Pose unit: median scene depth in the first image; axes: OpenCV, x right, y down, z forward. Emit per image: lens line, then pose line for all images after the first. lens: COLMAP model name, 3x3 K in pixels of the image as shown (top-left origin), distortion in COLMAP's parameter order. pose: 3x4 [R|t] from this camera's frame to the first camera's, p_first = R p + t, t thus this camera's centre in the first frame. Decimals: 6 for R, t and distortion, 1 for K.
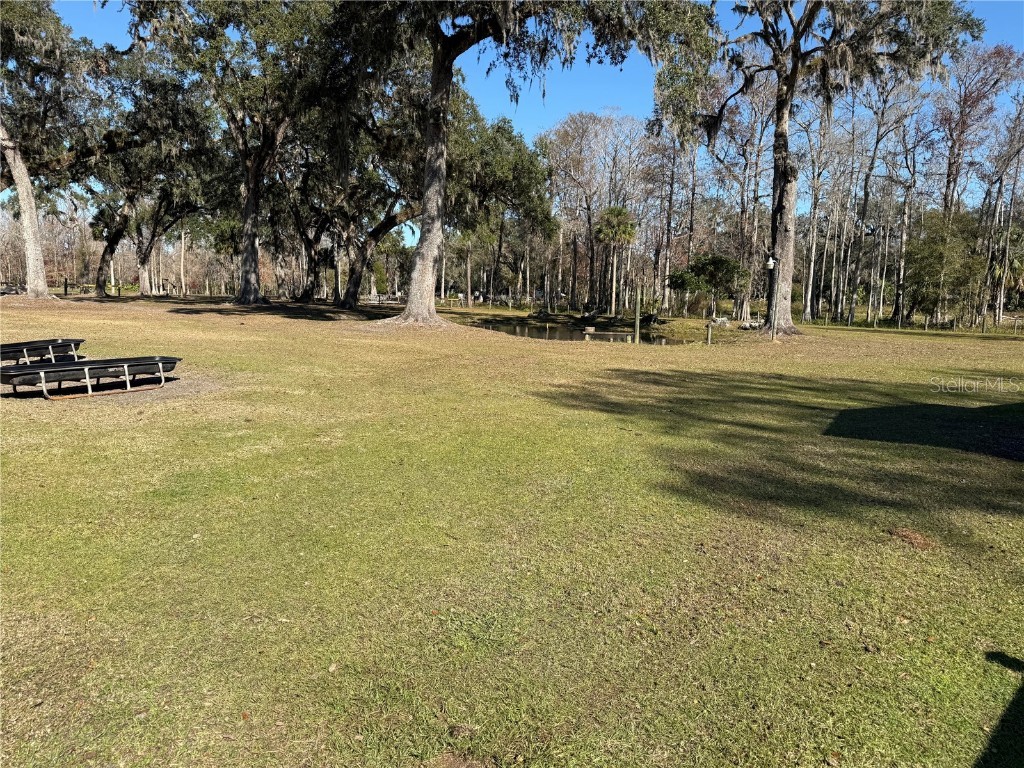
lens RADIAL K [[727.8, 0, 509.9], [0, 727.8, 398.2], [0, 0, 1]] dist [0.004931, -0.000687]
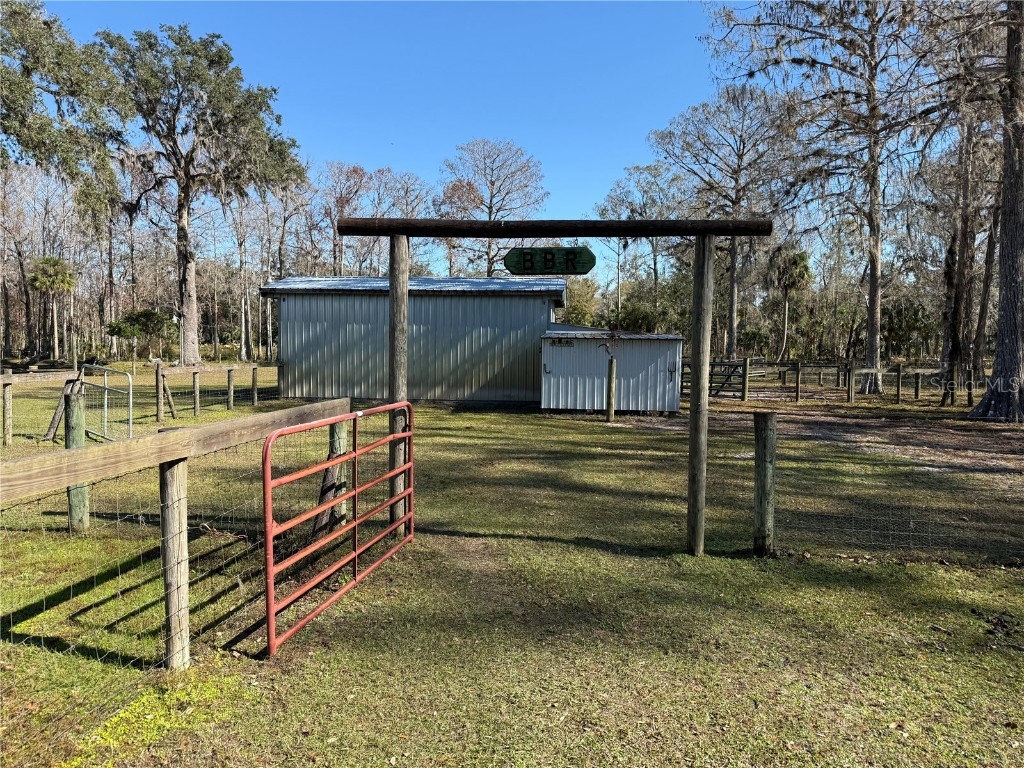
lens RADIAL K [[727.8, 0, 509.9], [0, 727.8, 398.2], [0, 0, 1]] dist [0.004931, -0.000687]
pose [[0.769017, -0.057607, 0.636627, -0.026721], [0.095740, 0.995077, -0.025606, 0.029120], [-0.632018, 0.080642, 0.770746, -0.209091]]
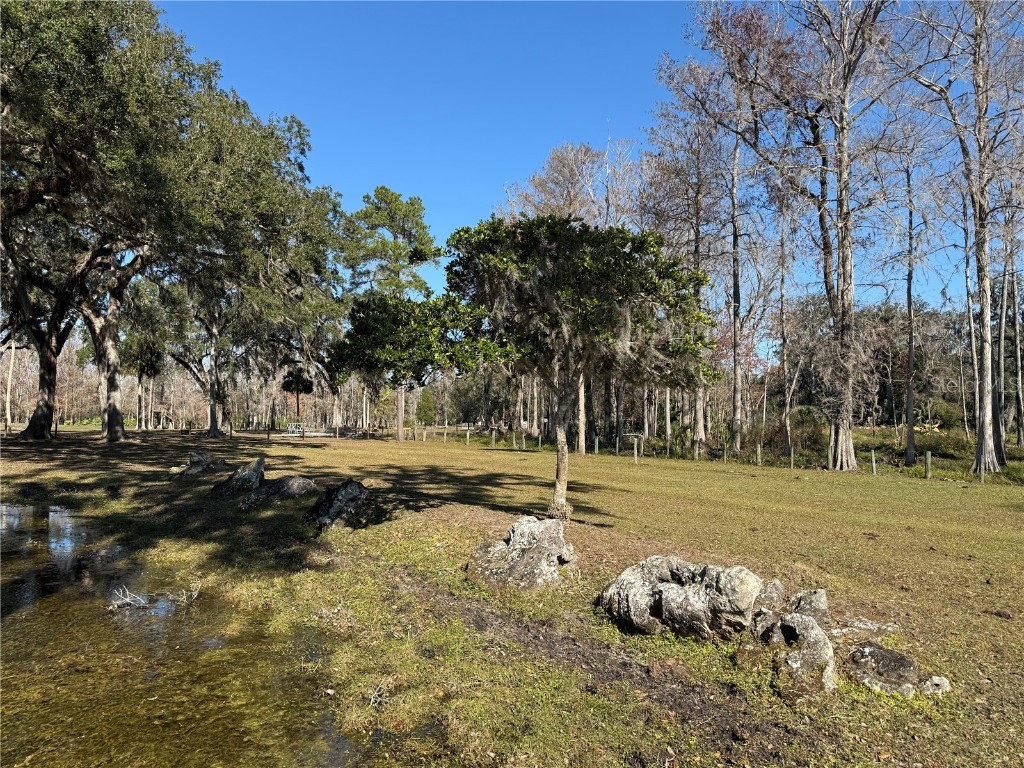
lens RADIAL K [[727.8, 0, 509.9], [0, 727.8, 398.2], [0, 0, 1]] dist [0.004931, -0.000687]
pose [[0.985593, -0.020798, -0.167850, 0.189280], [-0.009347, 0.984197, -0.176833, -0.065148], [0.168875, 0.175854, 0.969823, 0.499248]]
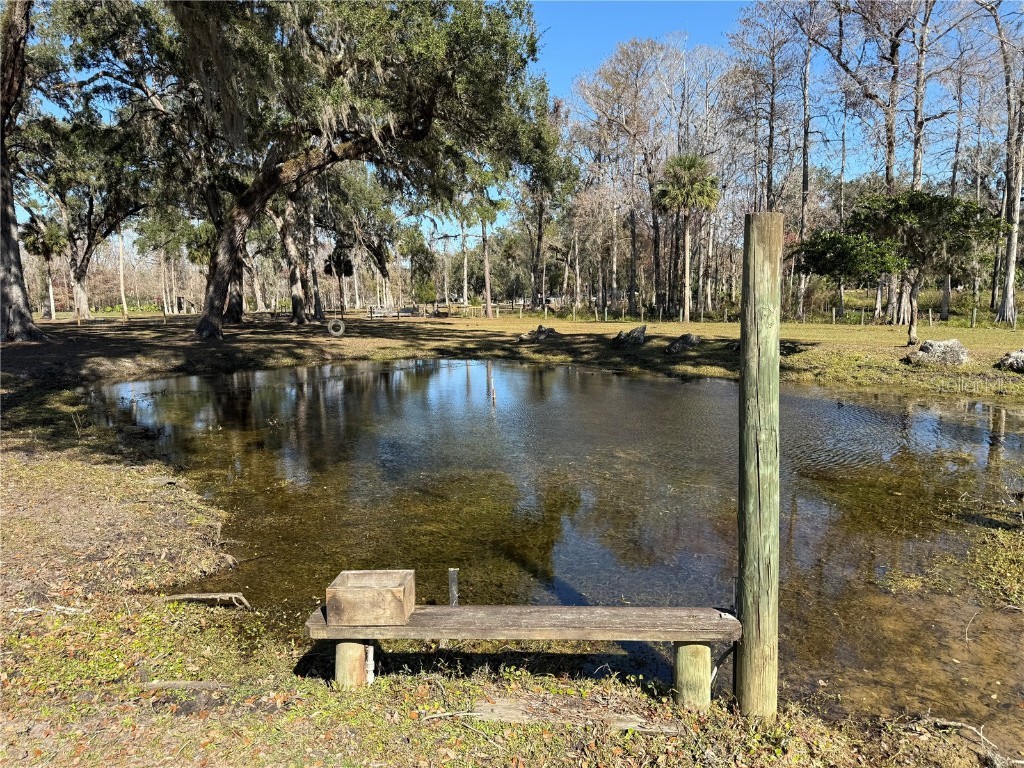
lens RADIAL K [[727.8, 0, 509.9], [0, 727.8, 398.2], [0, 0, 1]] dist [0.004931, -0.000687]
pose [[0.993095, -0.031571, -0.112986, 0.056770], [0.031288, 0.999501, -0.004281, -0.049824], [0.113064, 0.000716, 0.993587, 0.343554]]
